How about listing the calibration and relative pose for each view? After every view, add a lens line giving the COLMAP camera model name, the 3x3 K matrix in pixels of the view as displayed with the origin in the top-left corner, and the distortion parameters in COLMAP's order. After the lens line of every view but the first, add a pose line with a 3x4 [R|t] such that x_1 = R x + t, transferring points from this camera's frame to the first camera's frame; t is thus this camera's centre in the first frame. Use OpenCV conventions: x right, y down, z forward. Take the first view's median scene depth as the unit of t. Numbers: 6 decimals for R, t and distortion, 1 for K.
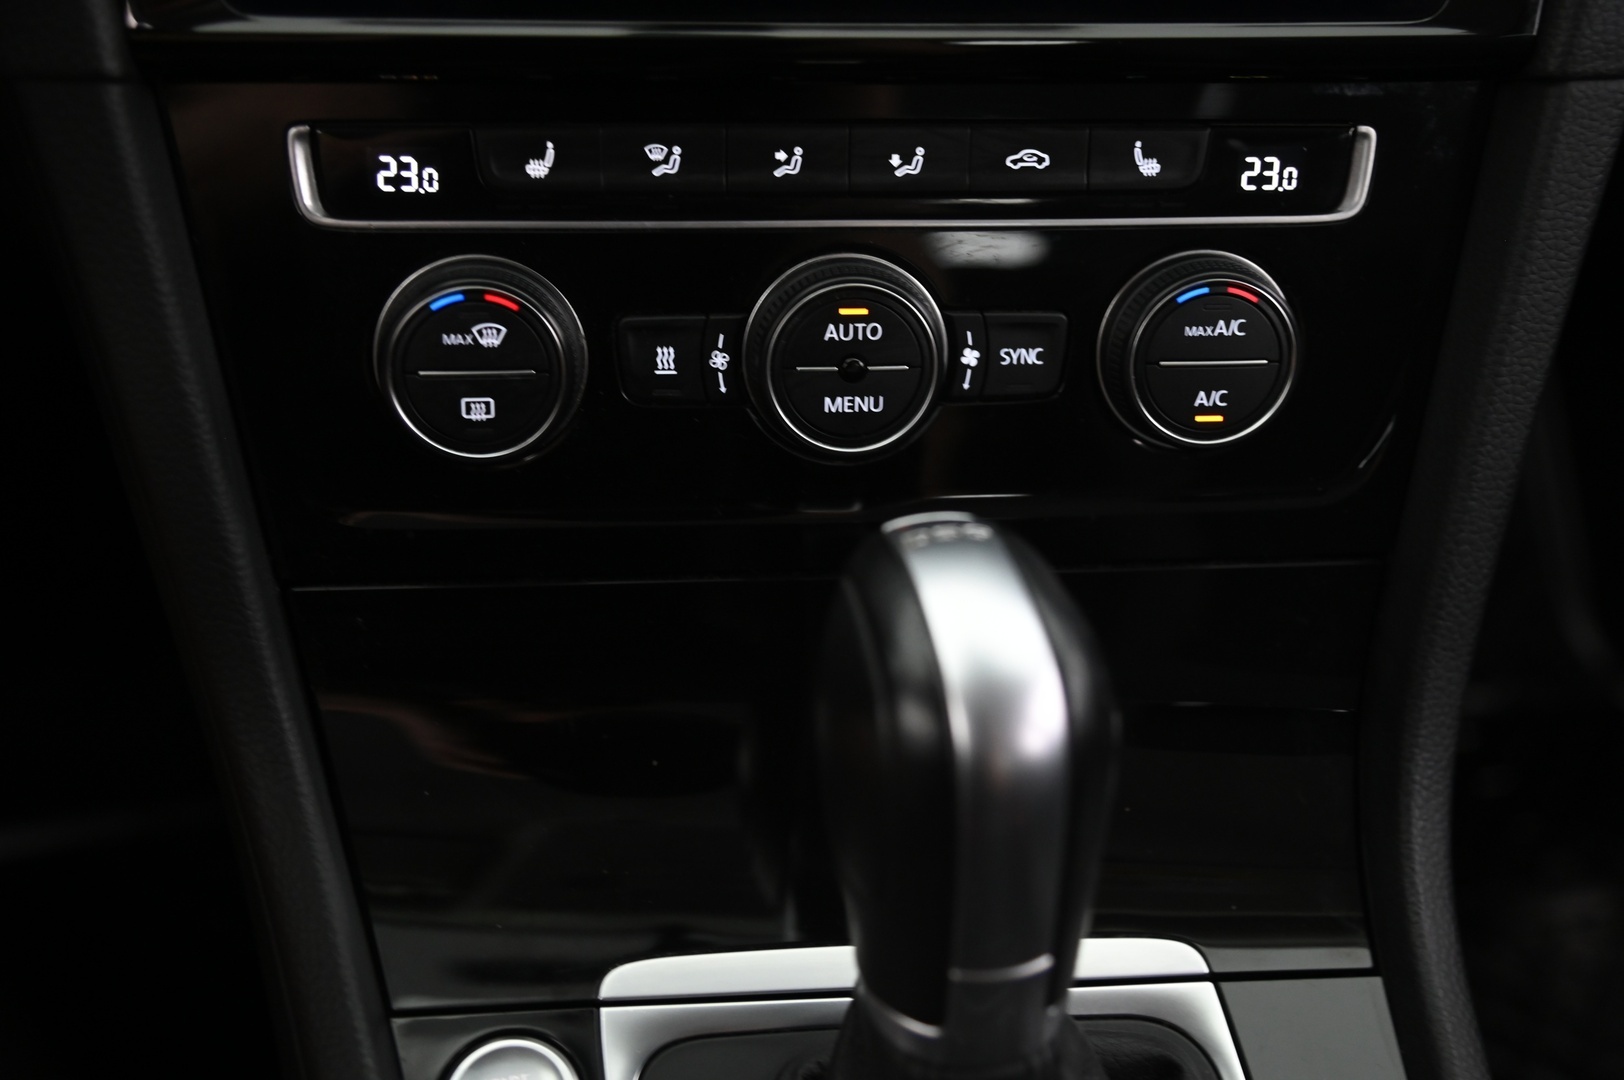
lens RADIAL K [[1870.4, 0, 812.0], [0, 1870.4, 540.0], [0, 0, 1]] dist [0.022176, 0.141680]
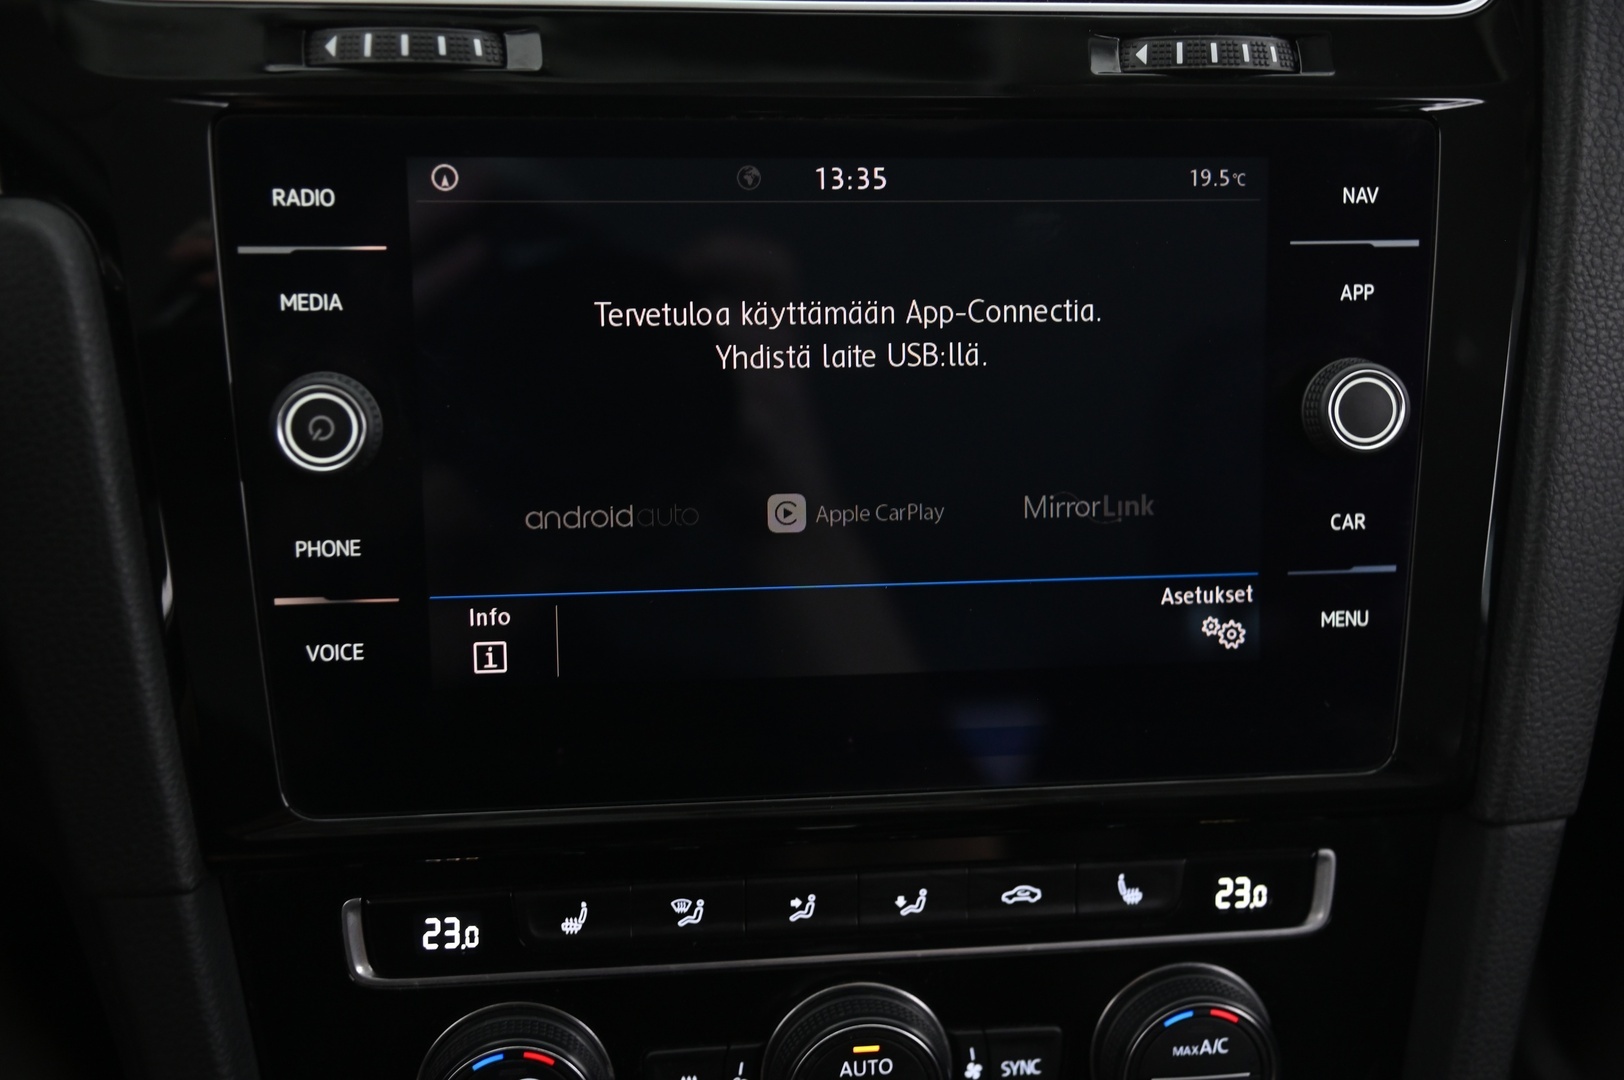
lens RADIAL K [[1870.4, 0, 812.0], [0, 1870.4, 540.0], [0, 0, 1]] dist [0.022176, 0.141680]
pose [[0.999375, -0.016811, 0.031111, -0.036990], [0.020696, 0.991417, -0.129093, -0.270235], [-0.028674, 0.129656, 0.991144, -0.102151]]
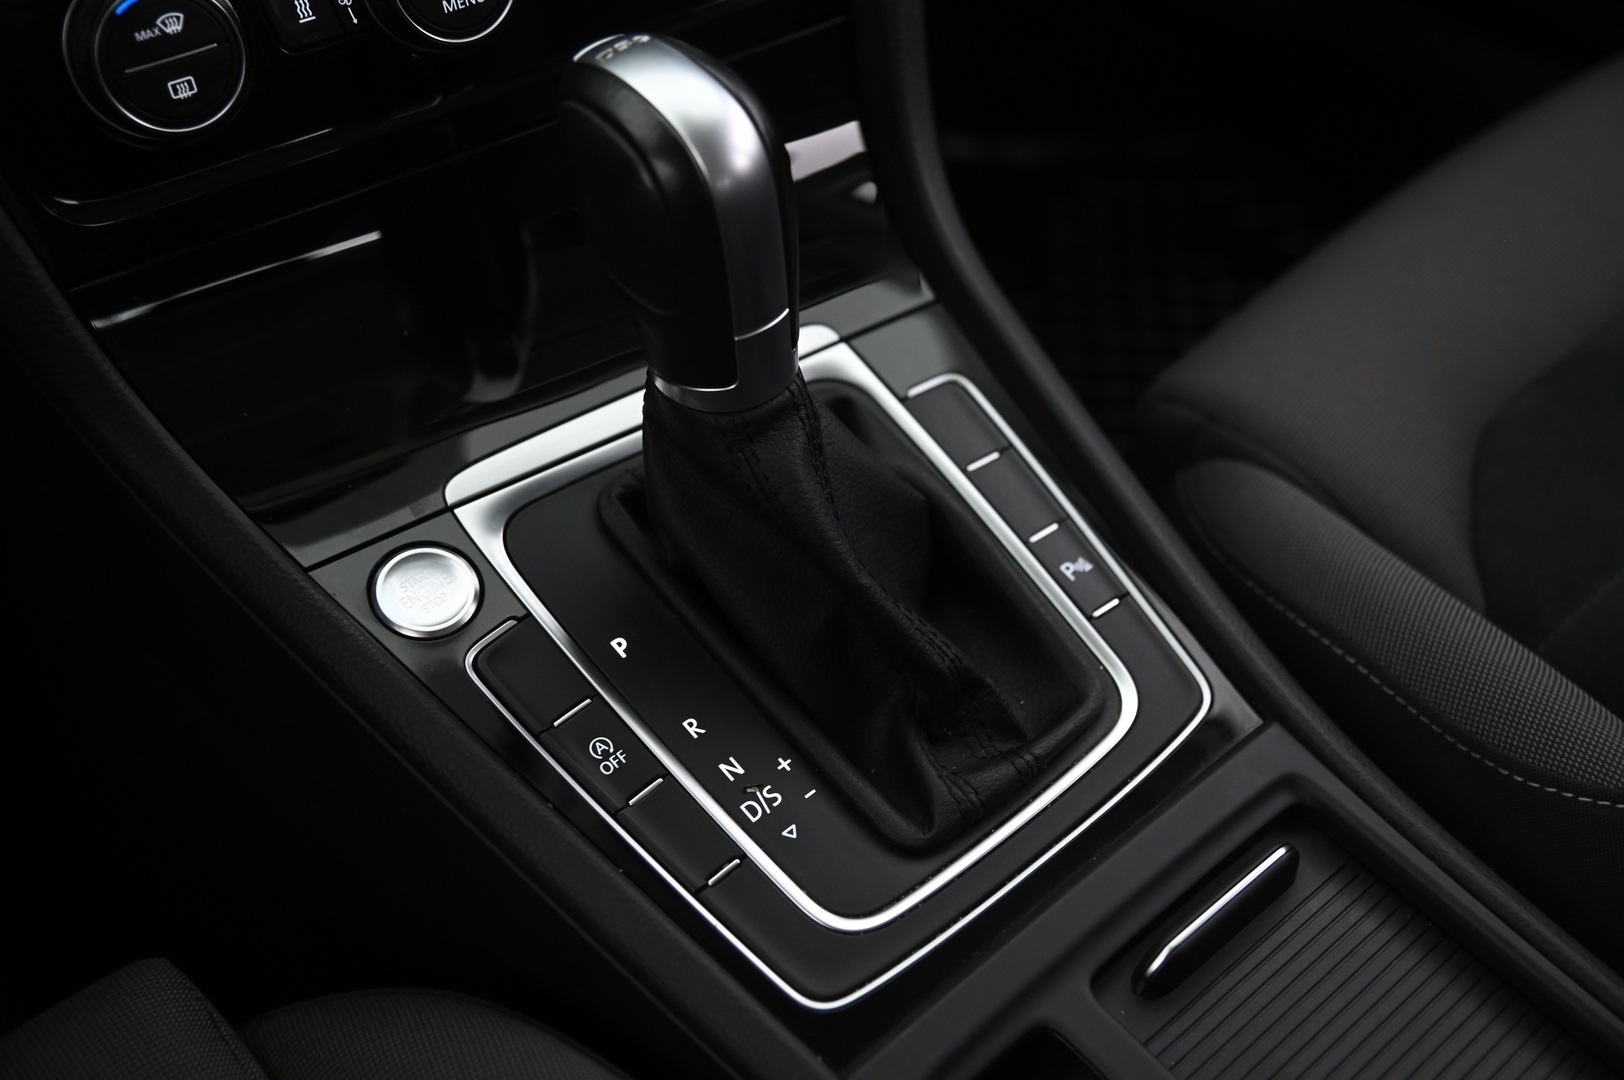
lens RADIAL K [[1865.5, 0, 812.0], [0, 1865.5, 540.0], [0, 0, 1]] dist [0.064253, 0.016839]
pose [[0.875483, -0.374476, 0.305447, -0.299260], [0.317836, 0.922323, 0.219772, 0.060099], [-0.364020, -0.095325, 0.926500, -0.306119]]
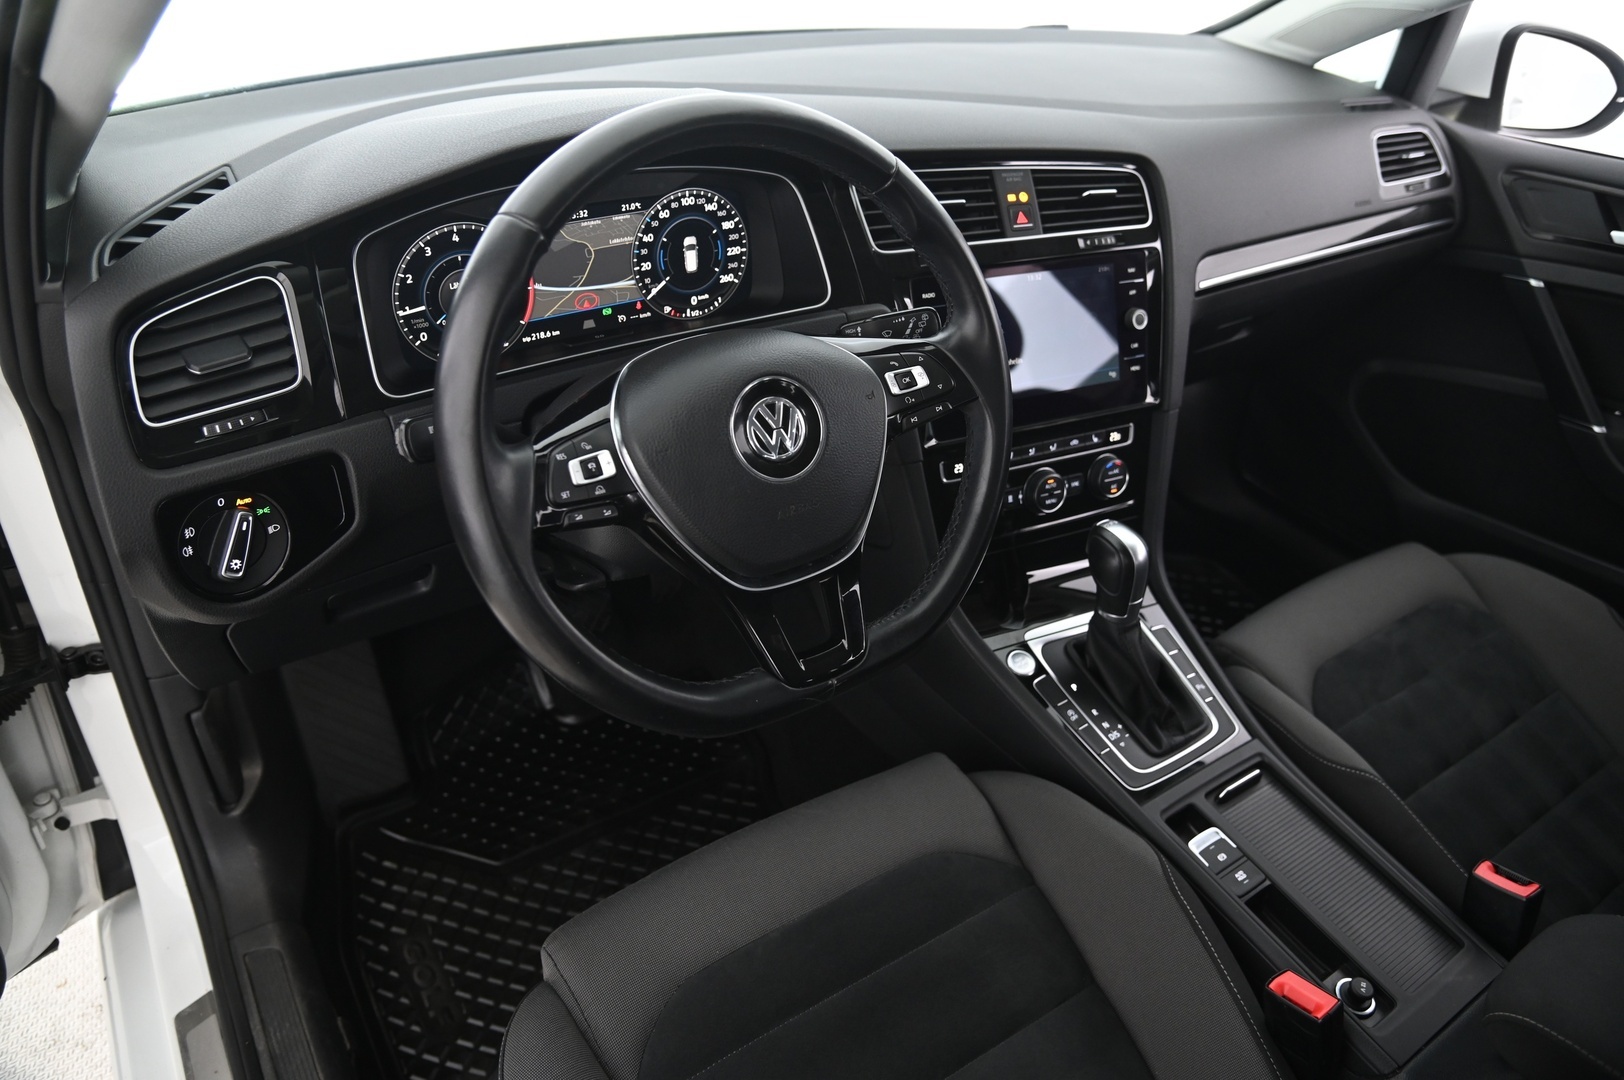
lens RADIAL K [[1093.6, 0, 812.0], [0, 1093.6, 540.0], [0, 0, 1]] dist [-0.124442, 0.068093]
pose [[0.939071, -0.185021, 0.289679, -1.311517], [0.183475, 0.982479, 0.032735, -0.173381], [-0.290660, 0.022409, 0.956564, -1.362452]]
